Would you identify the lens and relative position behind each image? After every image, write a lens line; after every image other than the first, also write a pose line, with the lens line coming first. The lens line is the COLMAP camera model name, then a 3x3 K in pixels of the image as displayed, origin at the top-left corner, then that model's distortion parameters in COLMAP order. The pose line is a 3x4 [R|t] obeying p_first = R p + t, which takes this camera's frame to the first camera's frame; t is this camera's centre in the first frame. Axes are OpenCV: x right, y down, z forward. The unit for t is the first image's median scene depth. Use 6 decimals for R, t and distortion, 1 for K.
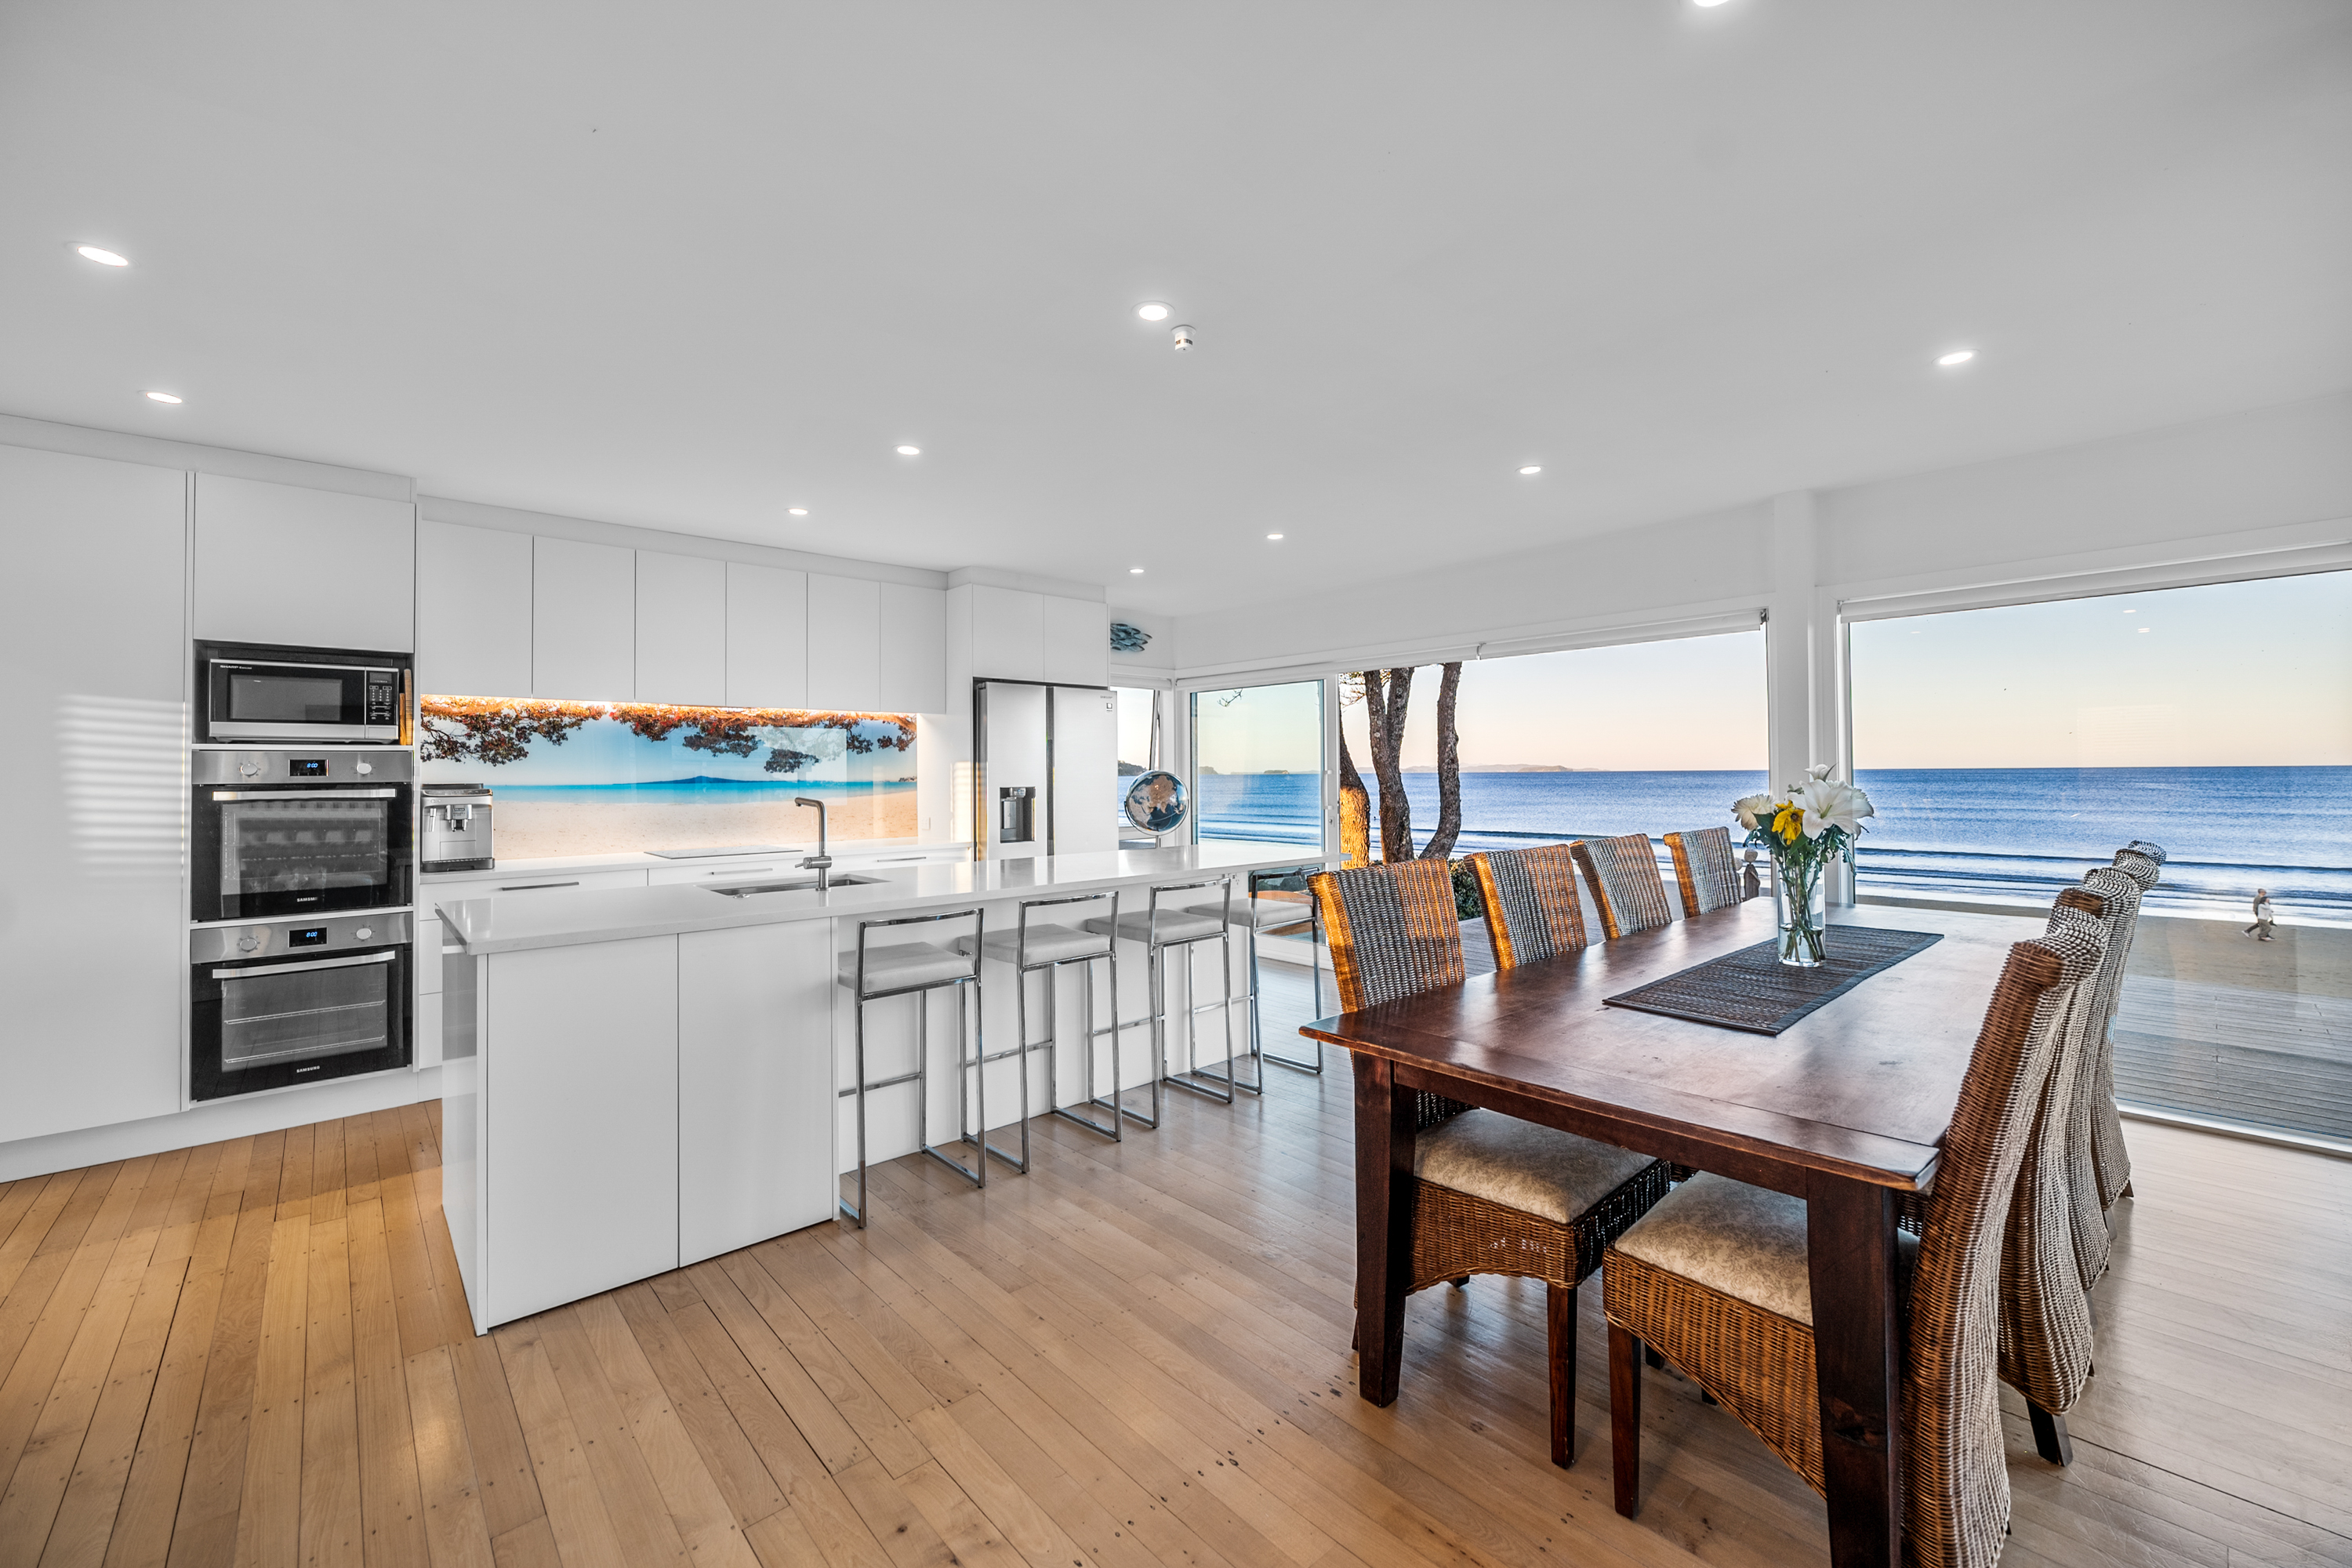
lens RADIAL K [[954.8, 0, 1175.0], [0, 954.8, 749.1], [0, 0, 1]] dist [-0.011816, 0.000226]
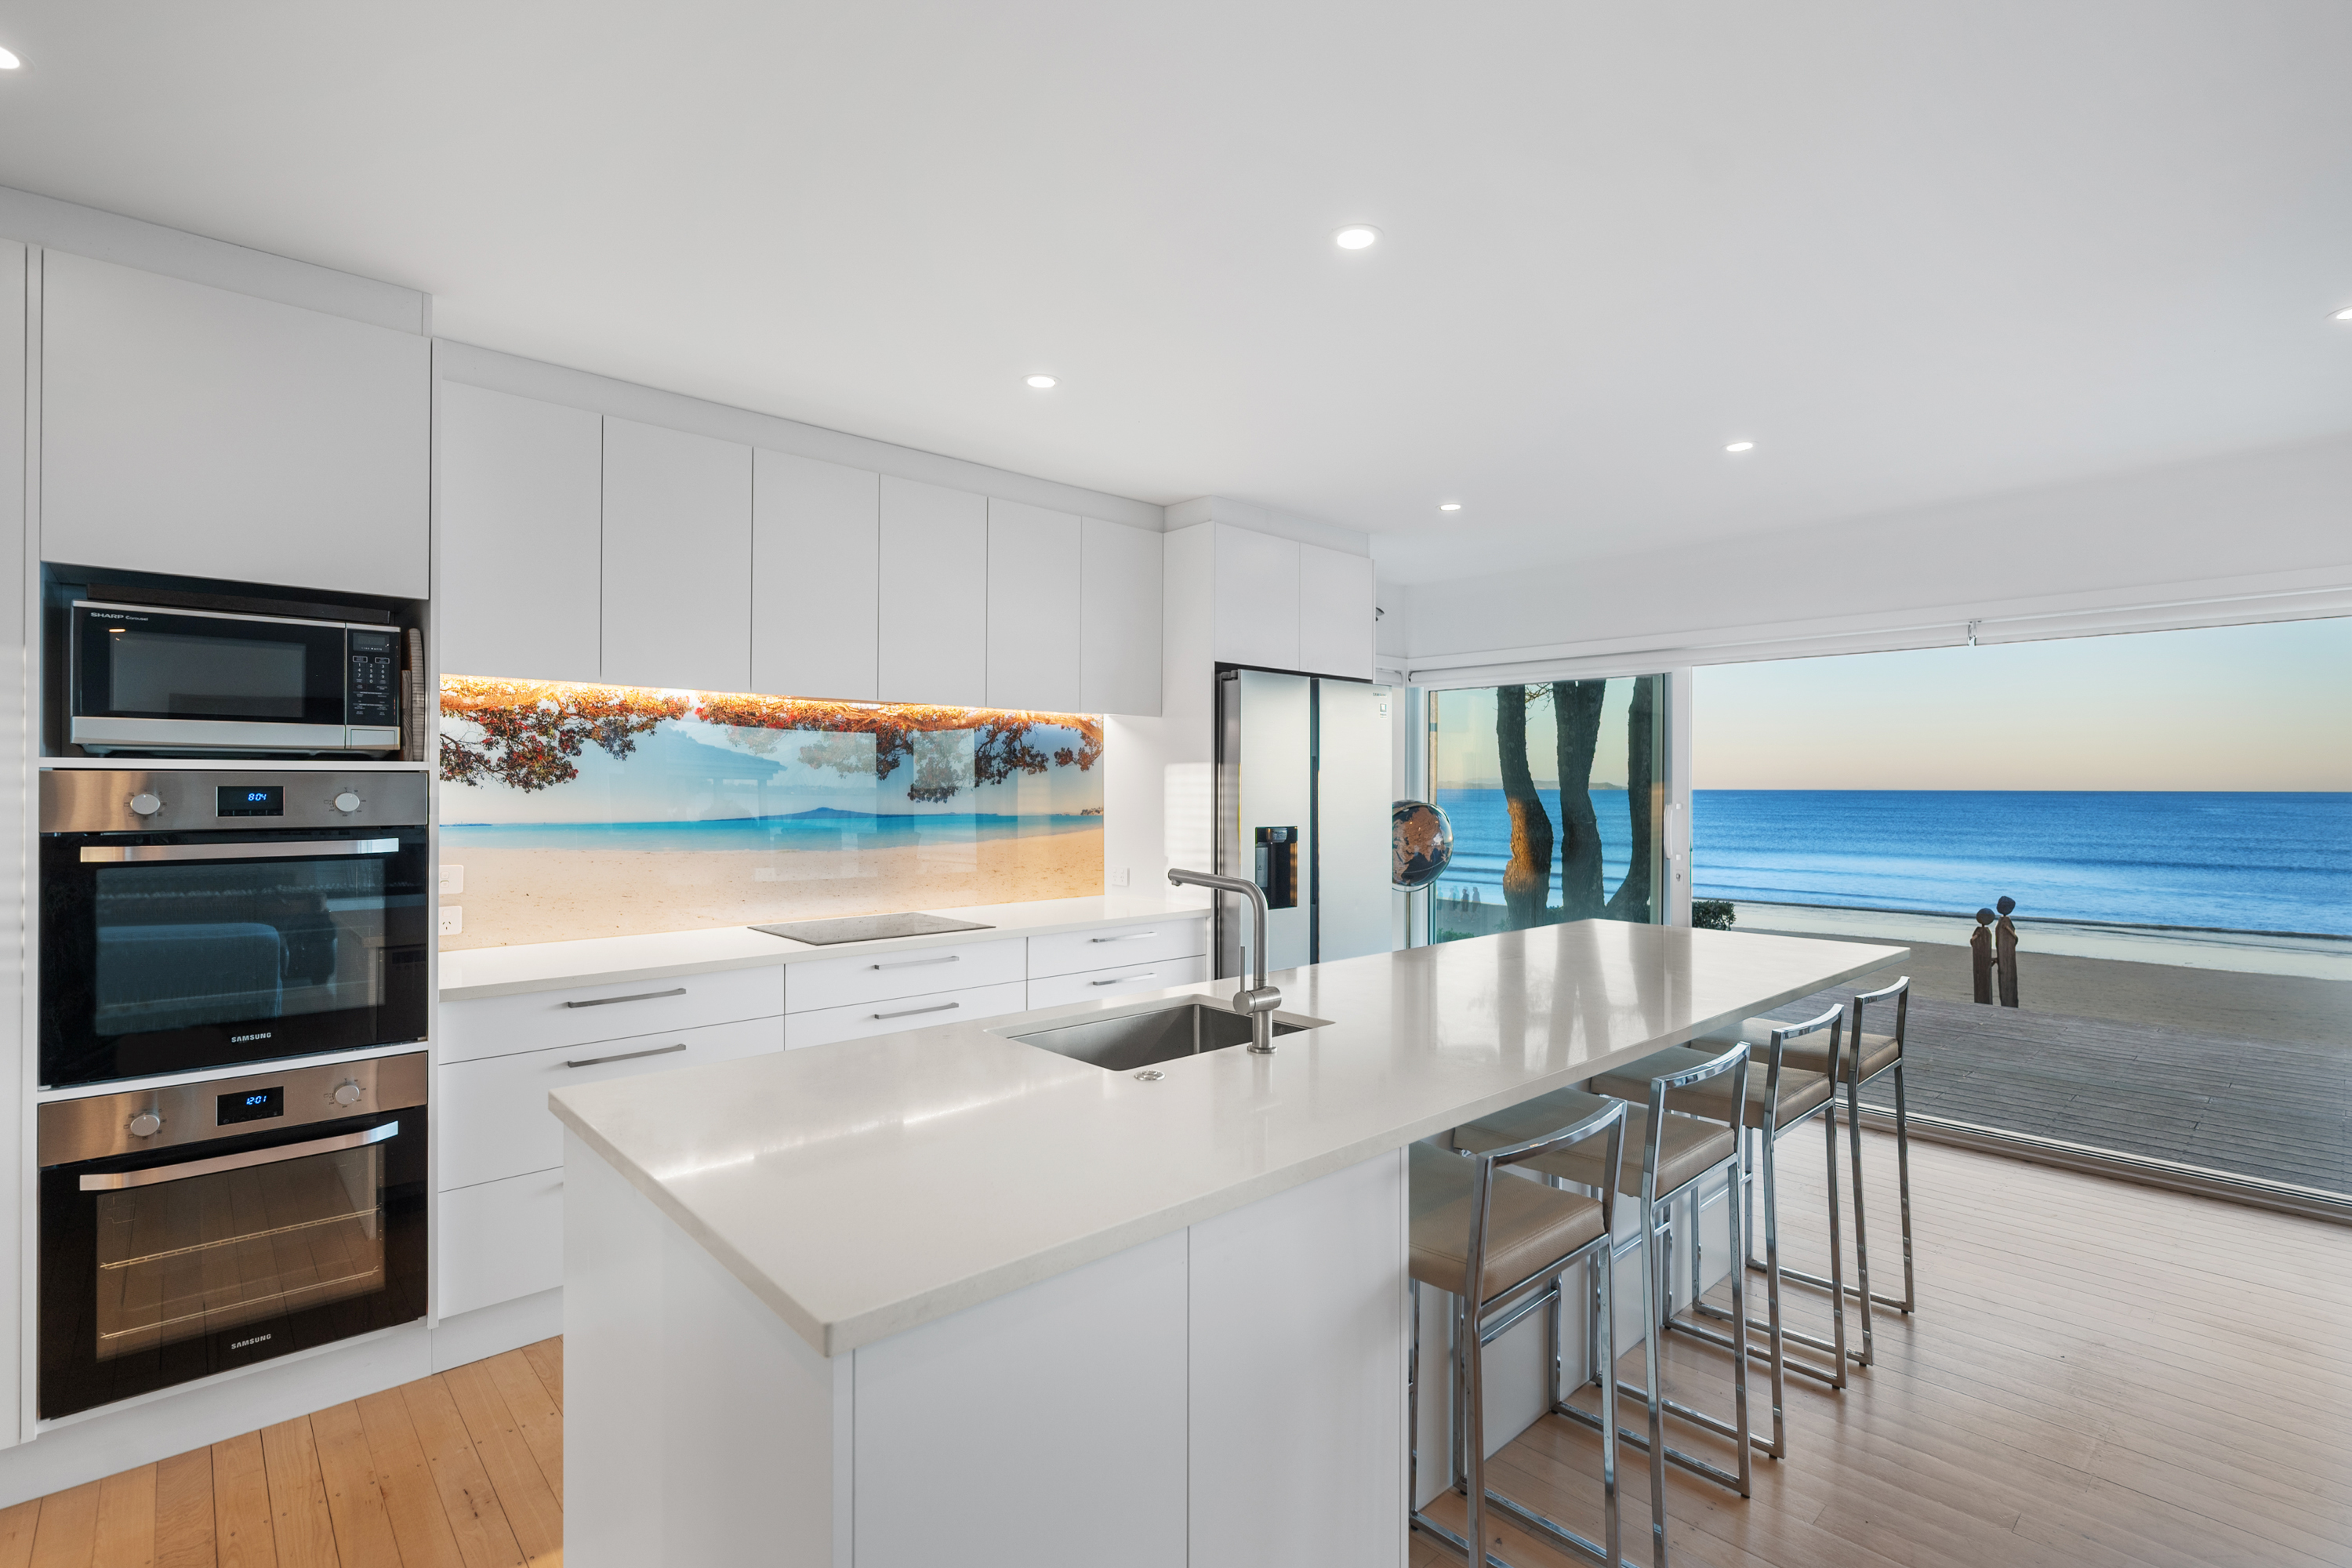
lens RADIAL K [[1105.0, 0, 1175.8], [0, 1105.0, 775.0], [0, 0, 1]] dist [-0.009805, 0.000581]
pose [[0.999930, 0.011356, 0.003315, -0.296280], [-0.011402, 0.999837, 0.014014, -0.008559], [-0.003156, -0.014051, 0.999896, 0.279379]]
